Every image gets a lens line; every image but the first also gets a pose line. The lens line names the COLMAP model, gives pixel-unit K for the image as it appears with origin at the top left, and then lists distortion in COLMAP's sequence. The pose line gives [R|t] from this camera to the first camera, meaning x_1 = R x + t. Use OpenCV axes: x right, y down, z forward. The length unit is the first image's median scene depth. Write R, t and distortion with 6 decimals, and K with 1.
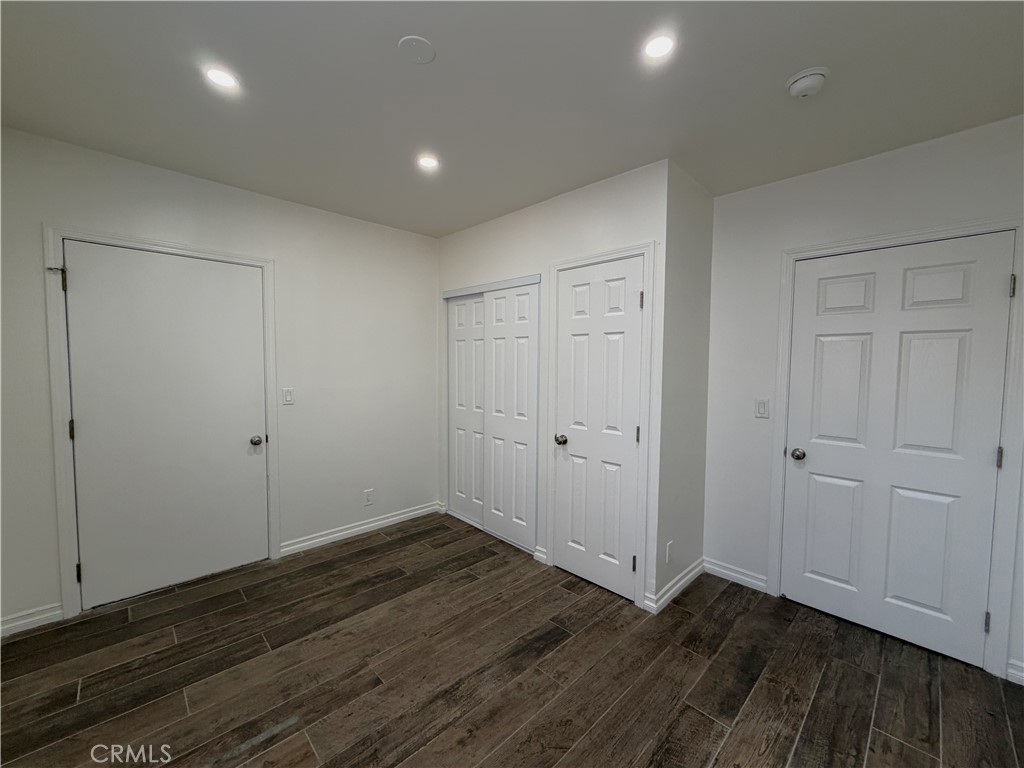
lens RADIAL K [[408.1, 0, 511.6], [0, 408.1, 385.3], [0, 0, 1]] dist [0.000887, -0.000238]
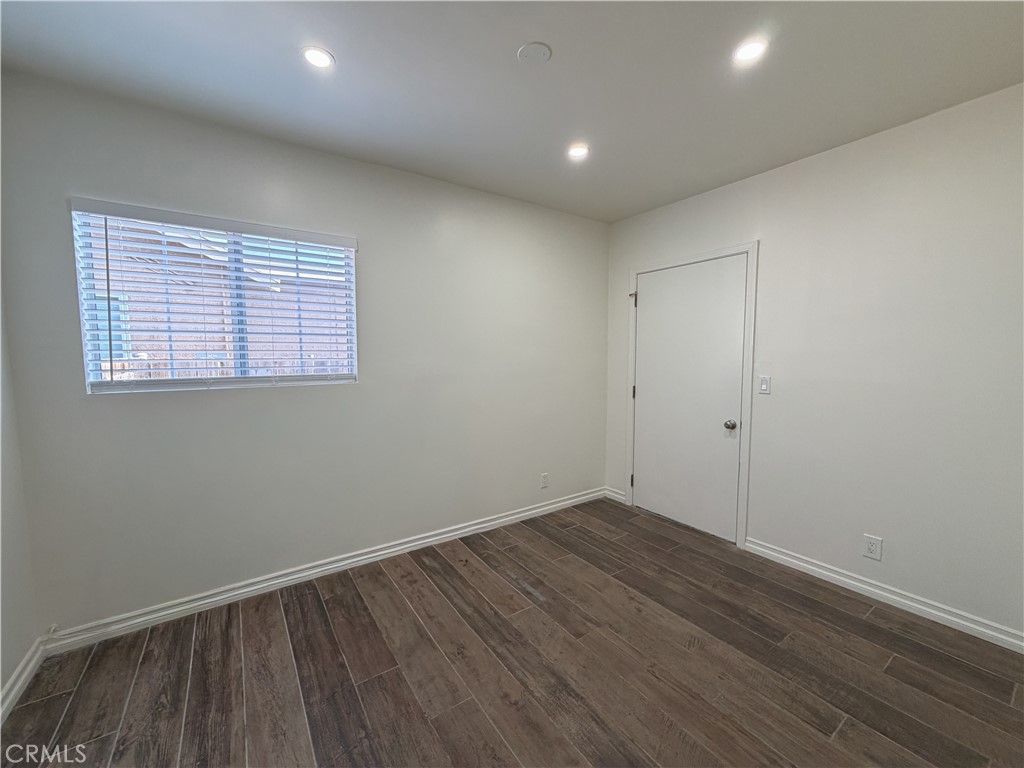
lens RADIAL K [[408.1, 0, 511.6], [0, 408.1, 385.3], [0, 0, 1]] dist [0.000887, -0.000238]
pose [[-0.166390, 0.063676, -0.984002, 0.581832], [-0.054010, 0.995826, 0.073574, -0.011148], [0.984580, 0.065388, -0.162256, 0.753781]]
